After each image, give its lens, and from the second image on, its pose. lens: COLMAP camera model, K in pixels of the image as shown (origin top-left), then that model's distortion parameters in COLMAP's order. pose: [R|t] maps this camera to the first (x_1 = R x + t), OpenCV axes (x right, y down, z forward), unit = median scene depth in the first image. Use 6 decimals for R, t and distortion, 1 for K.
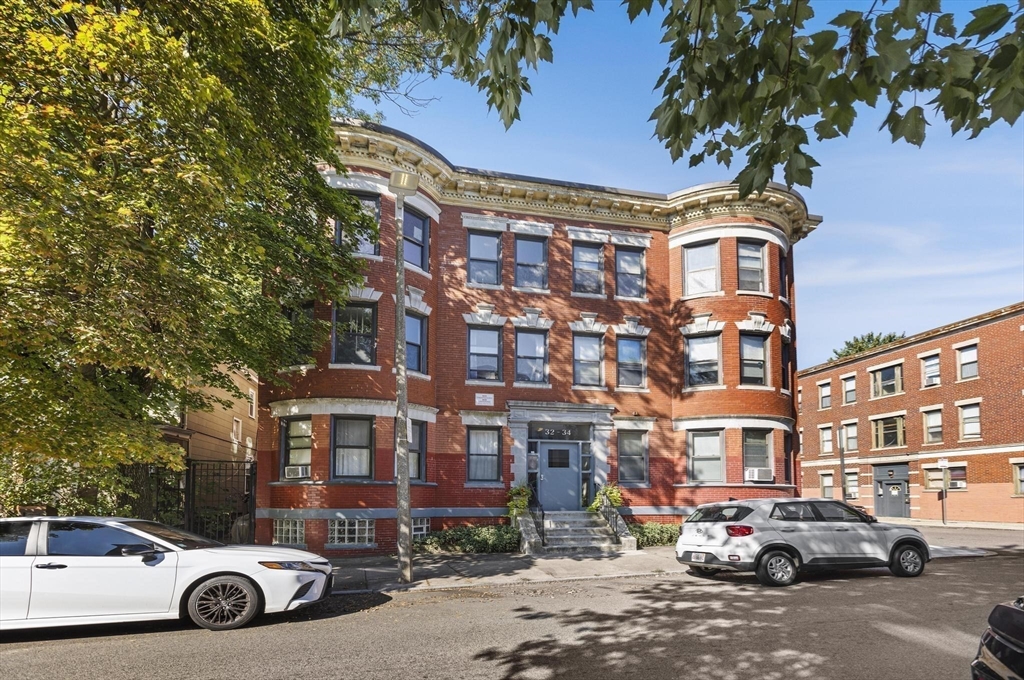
lens RADIAL K [[457.1, 0, 510.3], [0, 457.1, 336.6], [0, 0, 1]] dist [0.002738, 0.000399]
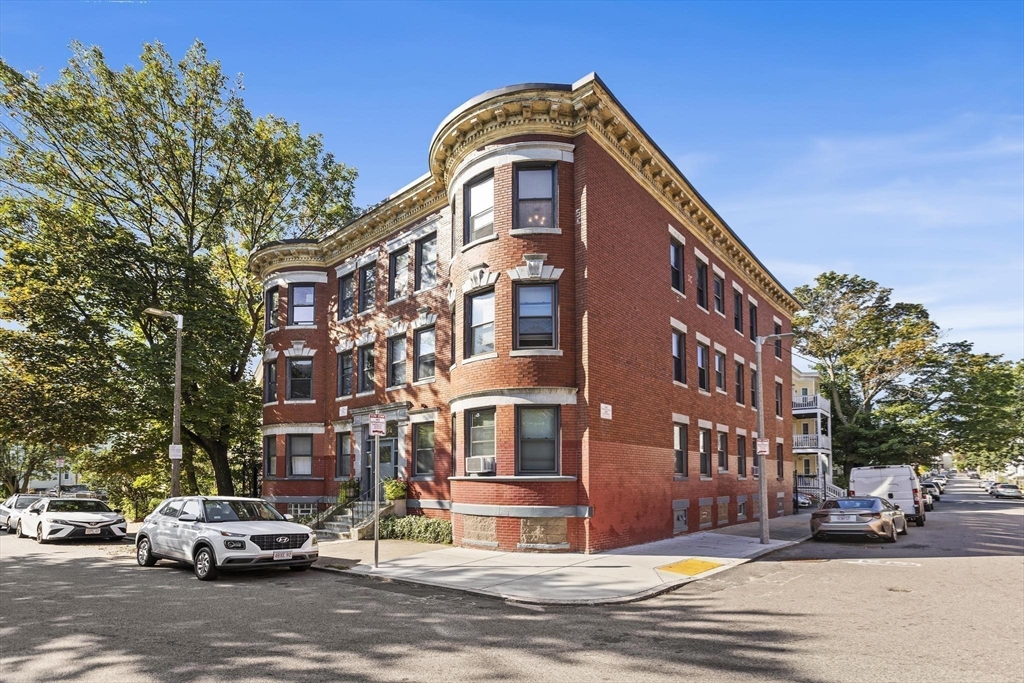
lens RADIAL K [[457.1, 0, 510.3], [0, 457.1, 338.1], [0, 0, 1]] dist [0.002738, 0.000399]
pose [[0.654220, -0.228172, -0.721064, 1.163461], [0.255032, 0.964120, -0.073694, 0.148430], [0.712008, -0.135683, 0.688938, 0.468181]]
